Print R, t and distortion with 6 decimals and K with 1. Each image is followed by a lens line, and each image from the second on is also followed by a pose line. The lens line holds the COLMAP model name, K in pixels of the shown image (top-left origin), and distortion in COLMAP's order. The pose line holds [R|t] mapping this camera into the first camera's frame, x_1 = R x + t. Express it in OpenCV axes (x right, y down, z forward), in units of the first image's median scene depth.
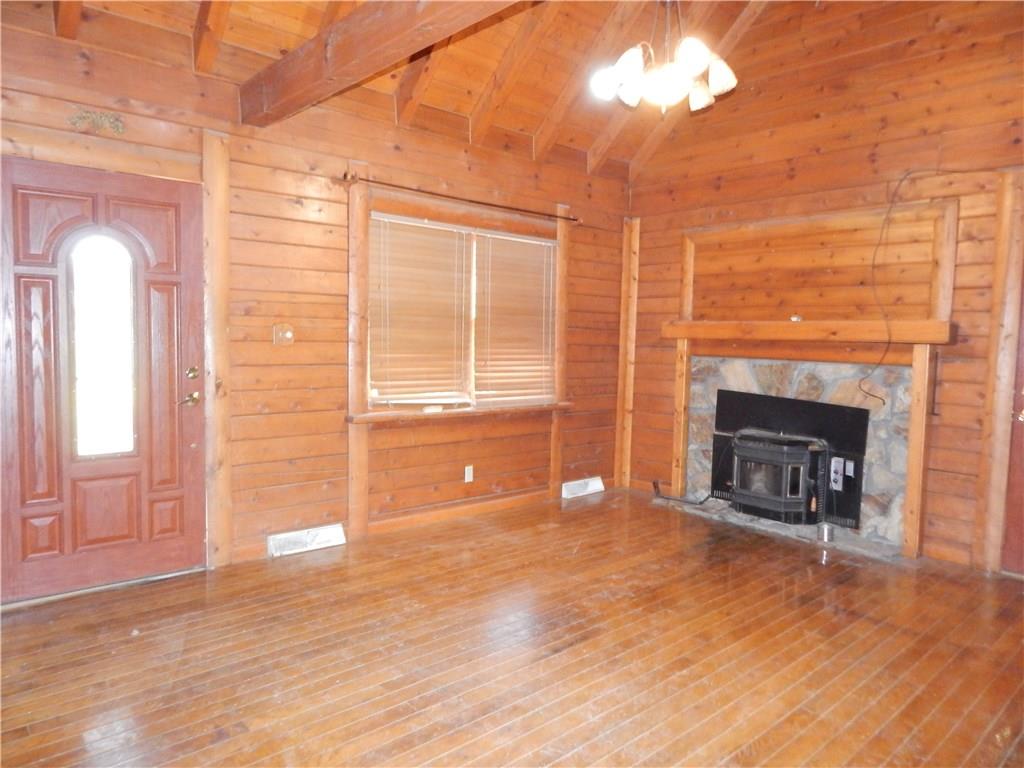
lens RADIAL K [[683.0, 0, 513.1], [0, 683.0, 385.0], [0, 0, 1]] dist [0.007139, -0.001935]
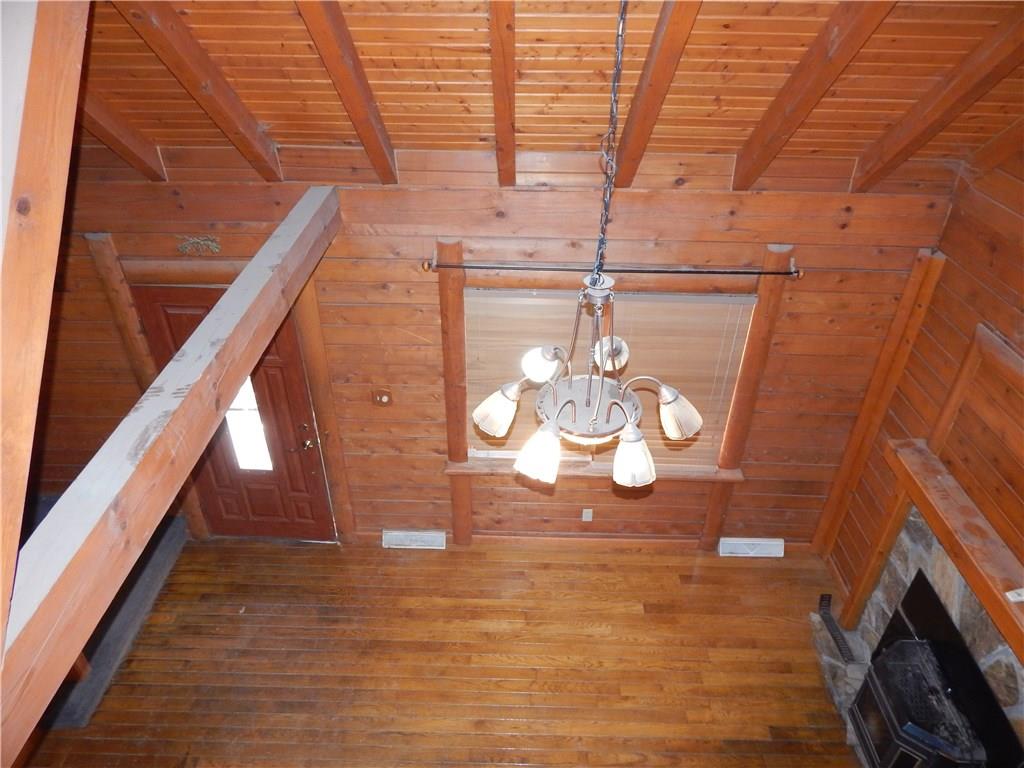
lens RADIAL K [[683.0, 0, 508.8], [0, 683.0, 383.2], [0, 0, 1]] dist [0.007139, -0.001935]
pose [[0.728872, 0.363046, -0.580468, 0.515732], [-0.033989, 0.865973, 0.498934, -0.756491], [0.683806, -0.343930, 0.643523, 0.519609]]
